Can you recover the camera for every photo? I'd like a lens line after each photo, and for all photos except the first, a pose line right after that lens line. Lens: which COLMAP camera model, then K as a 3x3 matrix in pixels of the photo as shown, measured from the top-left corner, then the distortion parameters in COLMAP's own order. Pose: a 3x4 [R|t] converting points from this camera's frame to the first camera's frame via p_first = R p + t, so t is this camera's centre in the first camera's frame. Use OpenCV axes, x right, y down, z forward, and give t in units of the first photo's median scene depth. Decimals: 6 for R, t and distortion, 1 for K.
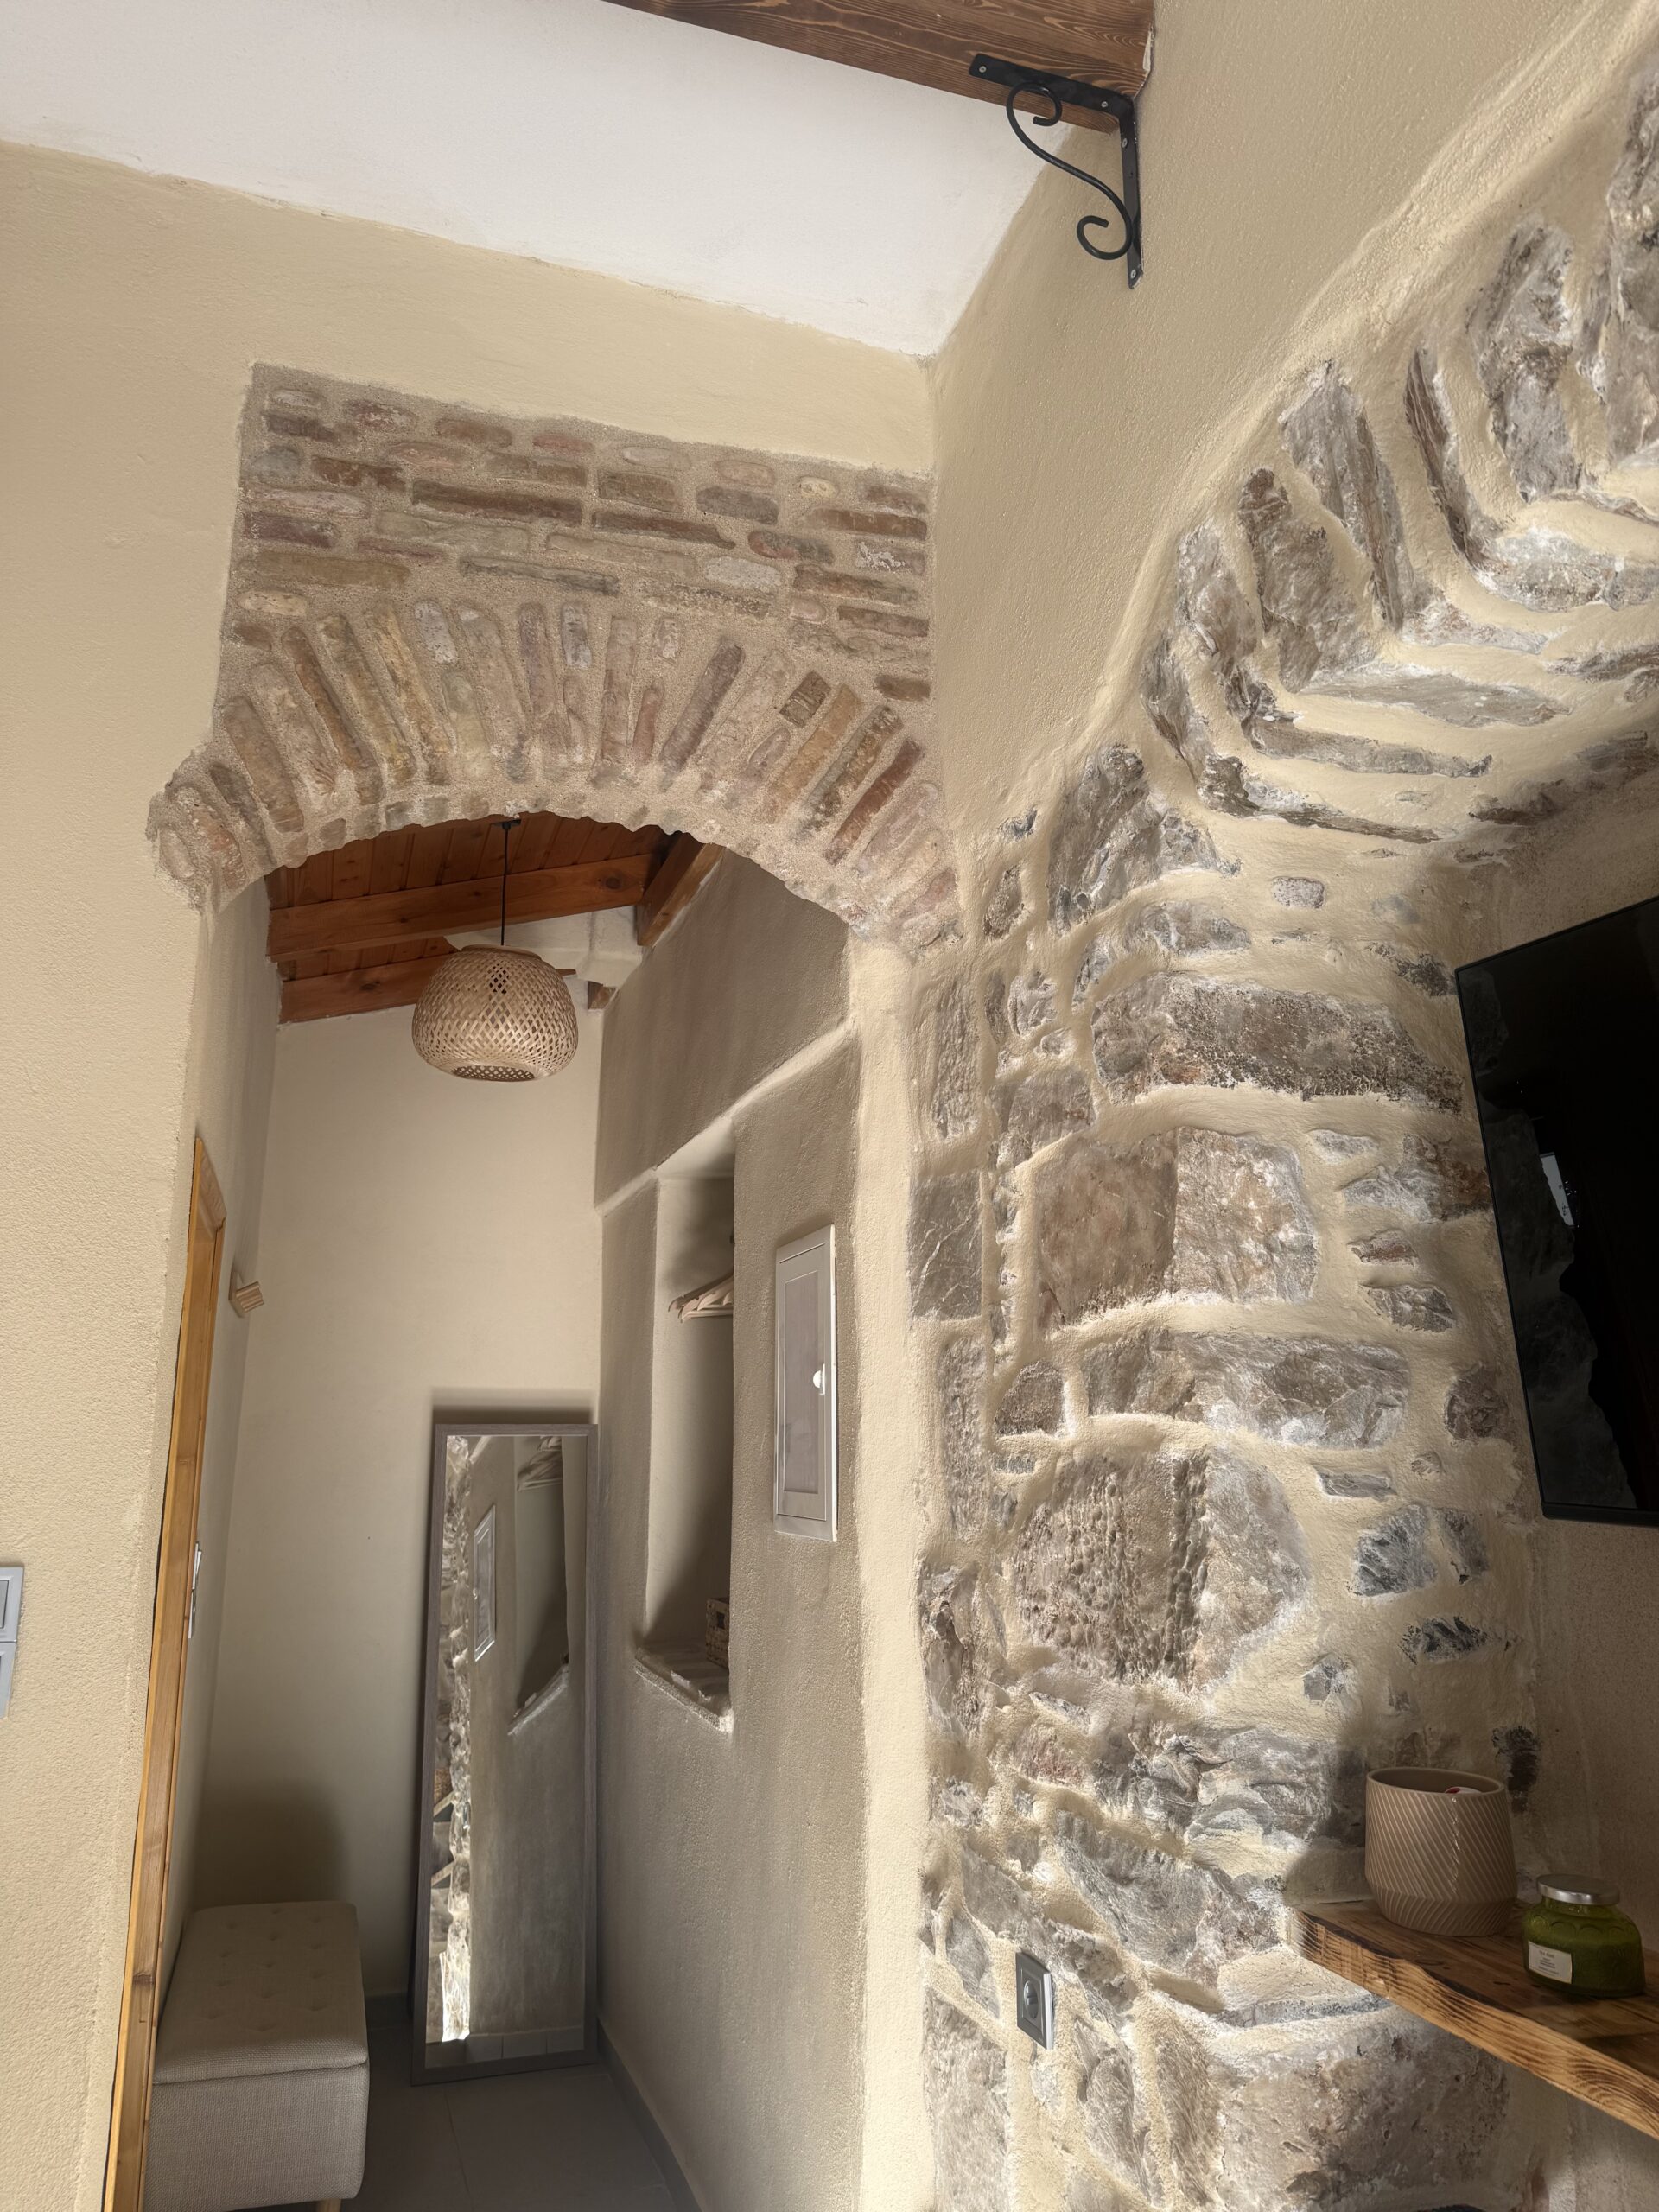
lens RADIAL K [[1563.2, 0, 819.6], [0, 1563.2, 1112.2], [0, 0, 1]] dist [0.031475, -0.046239]
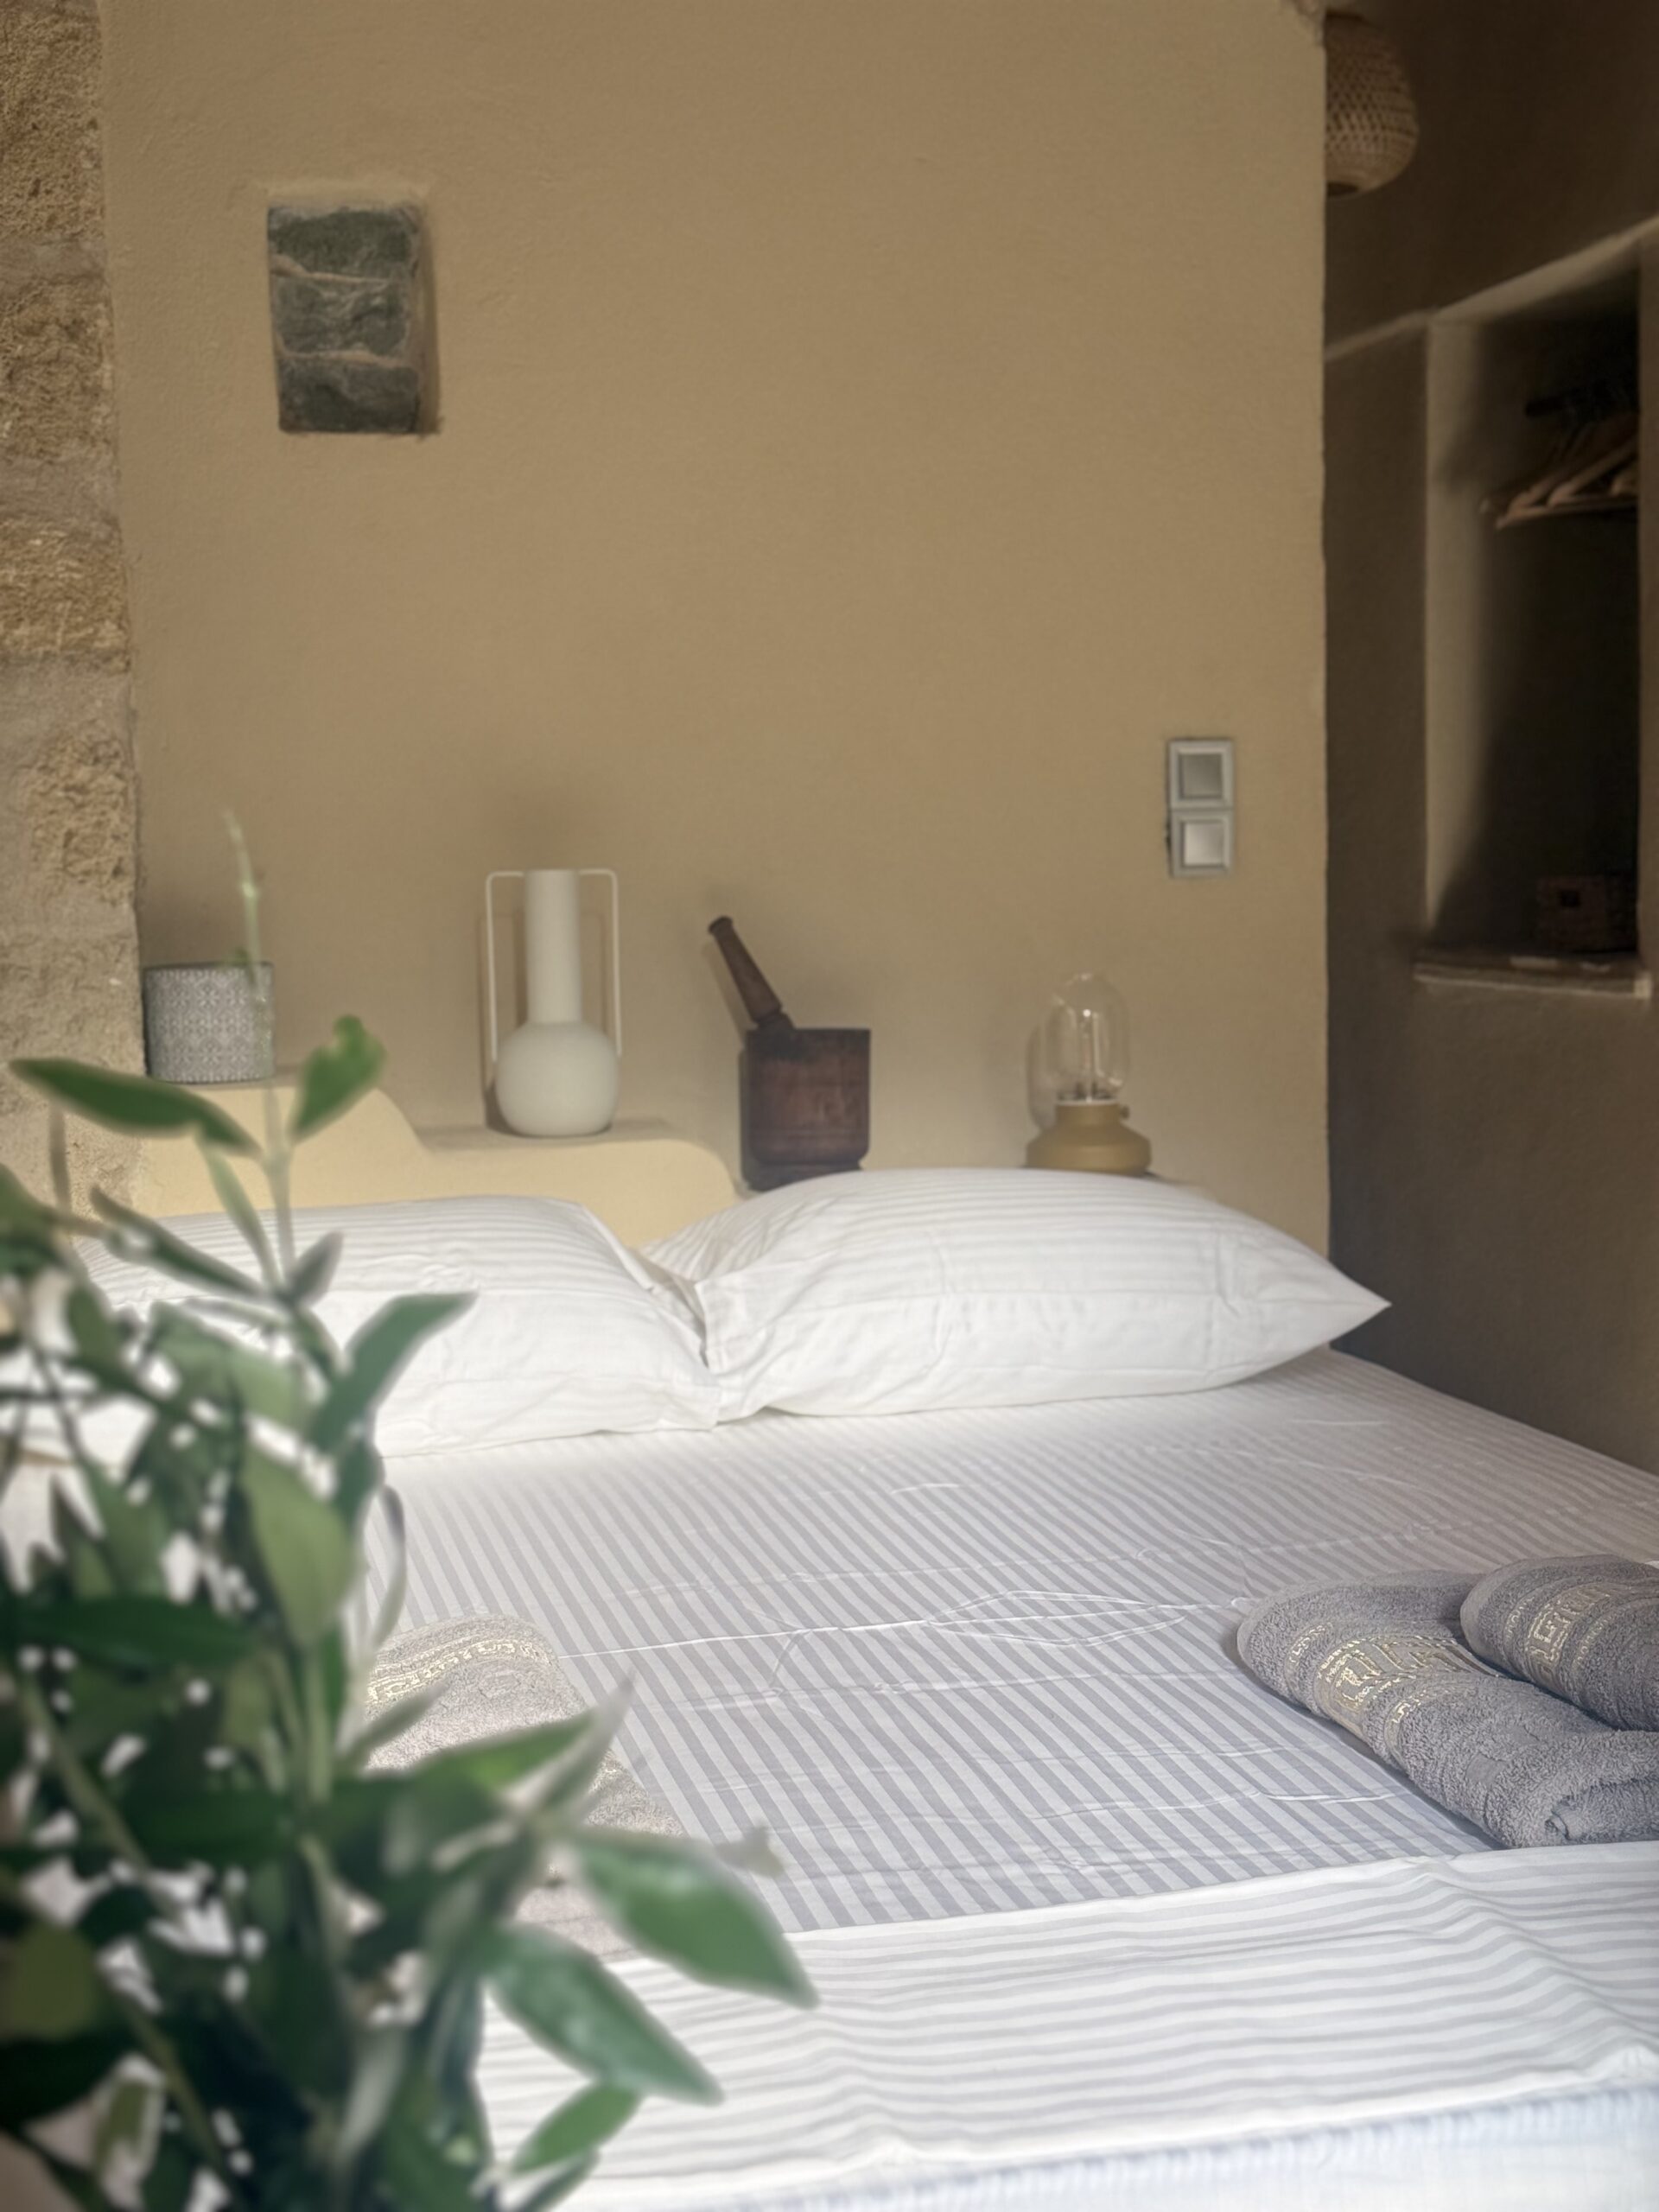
lens RADIAL K [[3087.8, 0, 829.5], [0, 3087.8, 1106.0], [0, 0, 1]] dist [0.165795, -0.133263]
pose [[0.997621, -0.019871, -0.066010, -0.662588], [0.038155, 0.956674, 0.288650, -0.091662], [0.057415, -0.290482, 0.955156, -1.119730]]
